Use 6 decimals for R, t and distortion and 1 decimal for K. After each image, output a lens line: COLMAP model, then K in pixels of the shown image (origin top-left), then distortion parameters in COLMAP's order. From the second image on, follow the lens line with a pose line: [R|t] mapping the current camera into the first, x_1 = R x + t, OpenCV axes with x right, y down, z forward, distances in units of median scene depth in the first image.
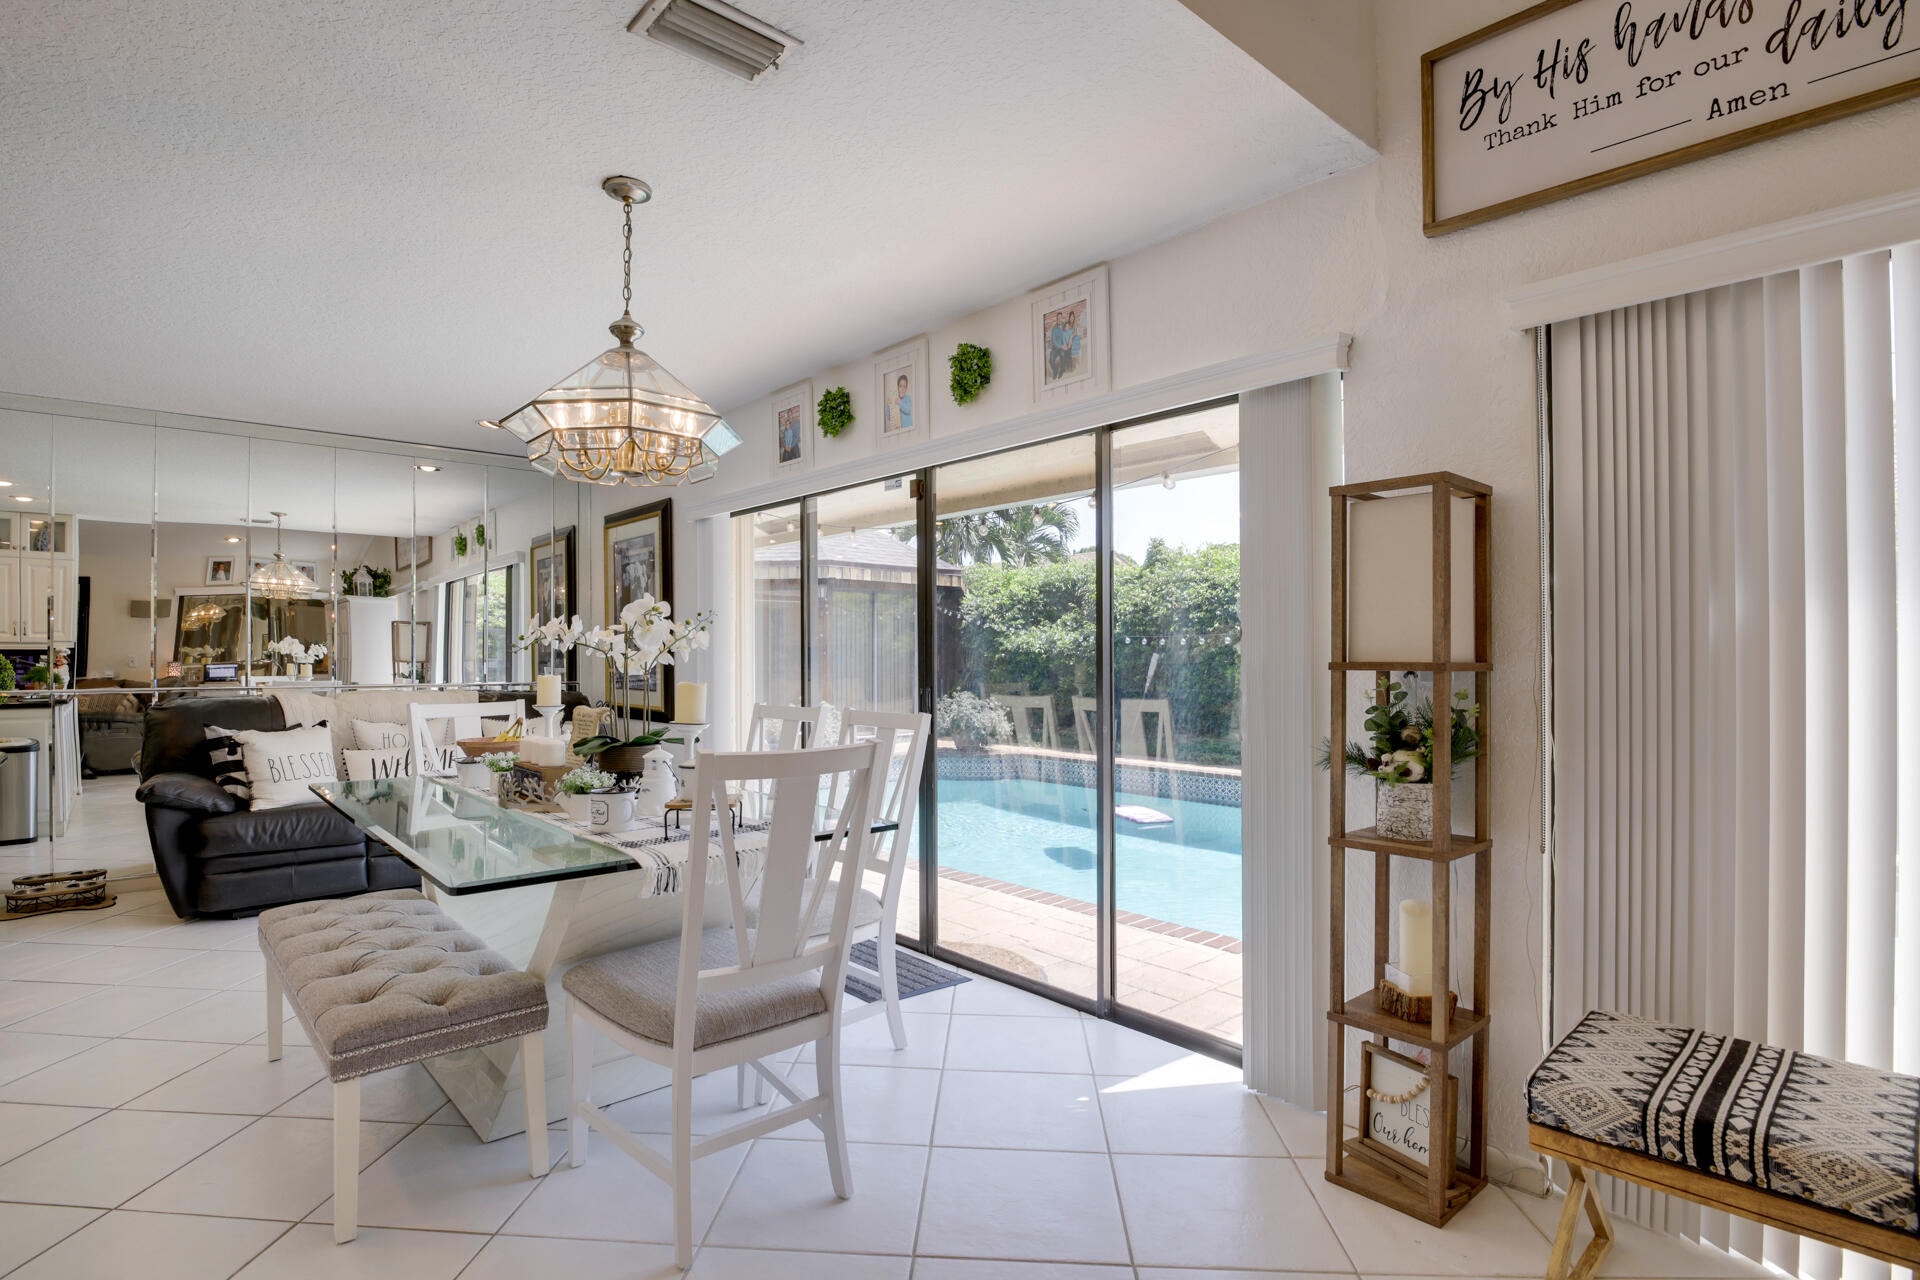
lens RADIAL K [[986.0, 0, 1058.3], [0, 986.0, 644.7], [0, 0, 1]] dist [-0.024225, -0.000375]
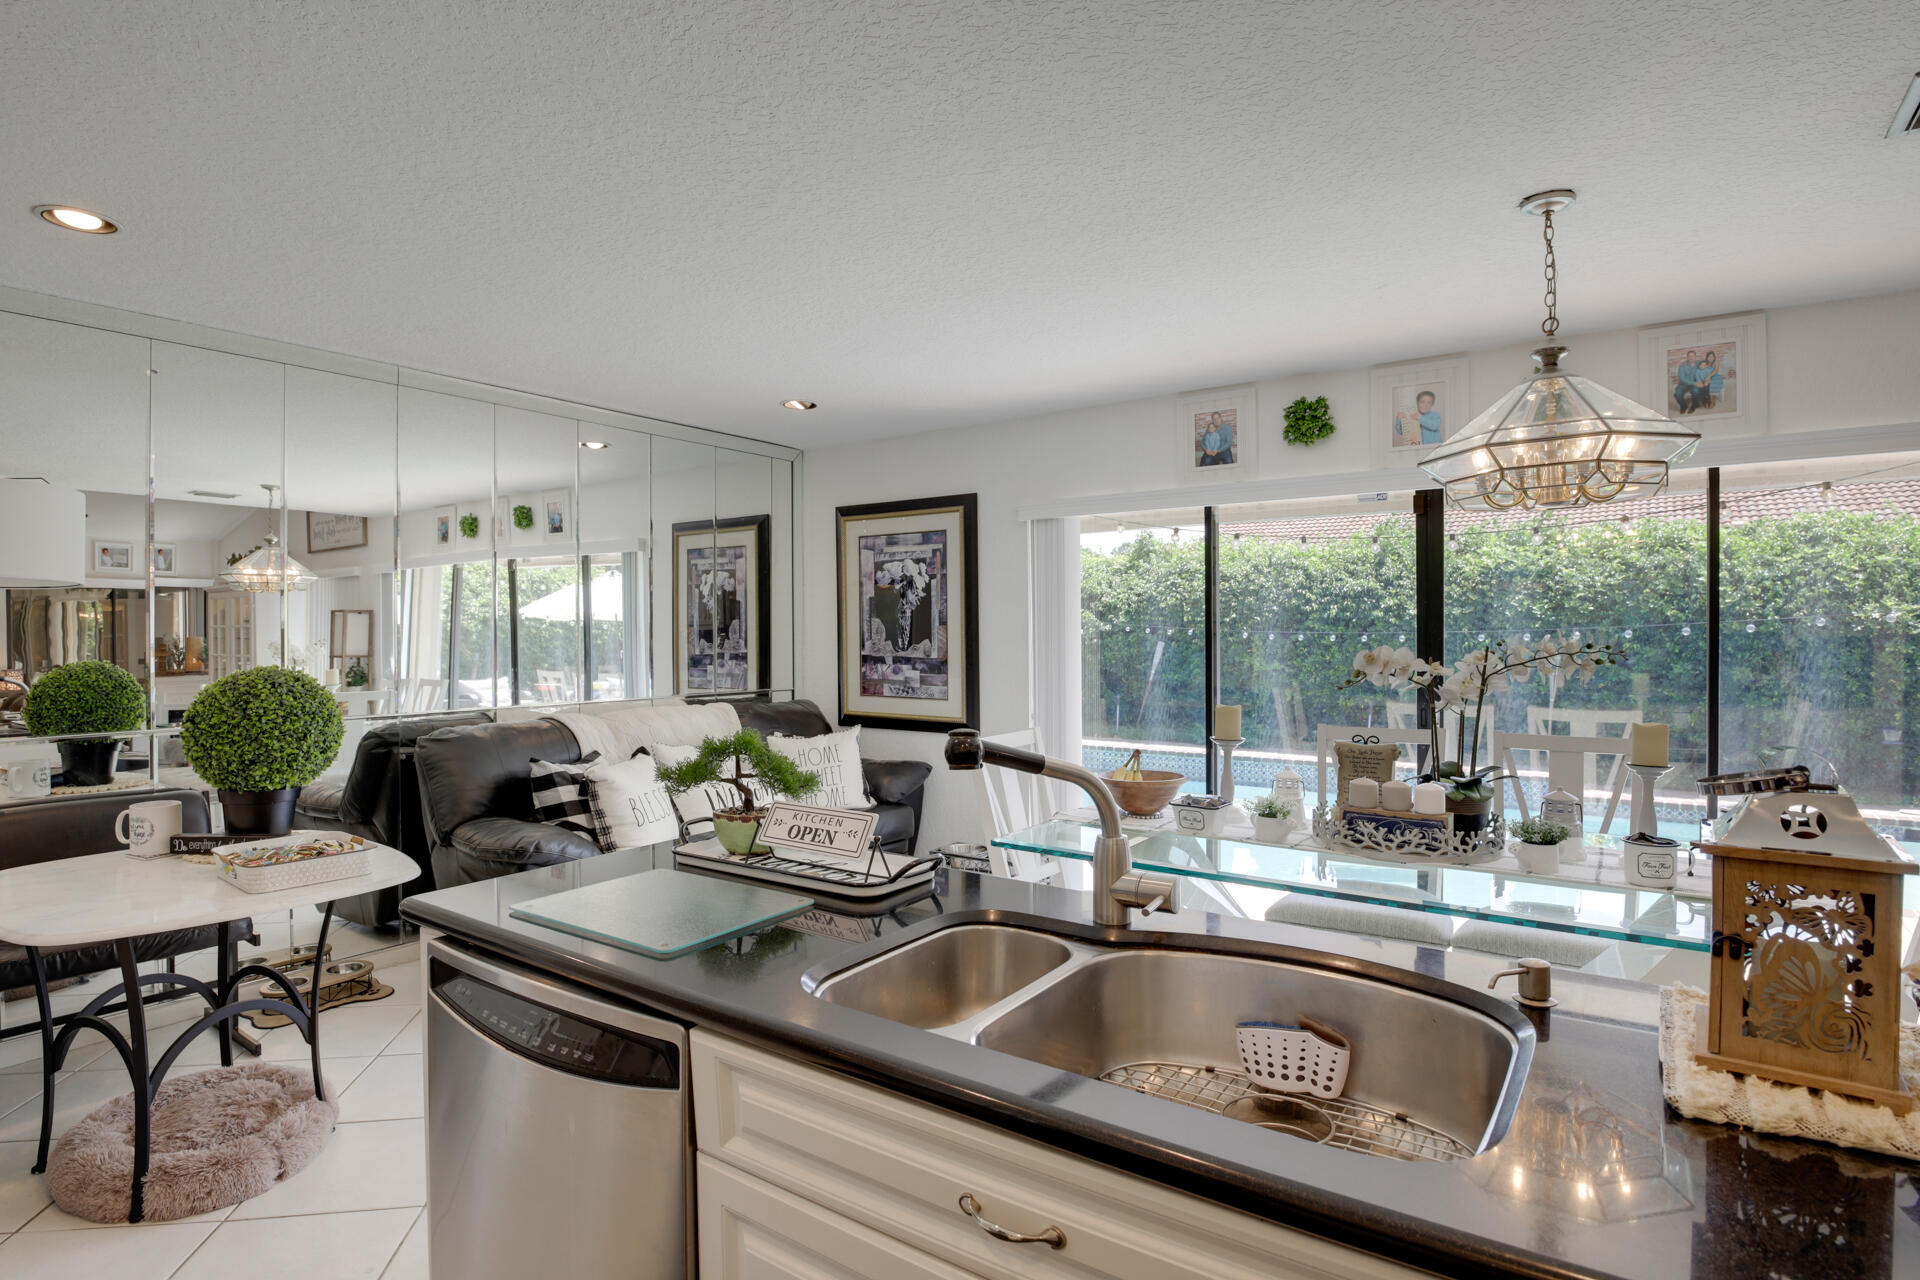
lens RADIAL K [[963.8, 0, 965.9], [0, 963.8, 606.1], [0, 0, 1]] dist [-0.026696, -0.005810]
pose [[0.974626, 0.001659, 0.223834, -0.722286], [0.001124, 0.999924, -0.012306, -0.036712], [-0.223837, 0.012245, 0.974550, 0.132347]]
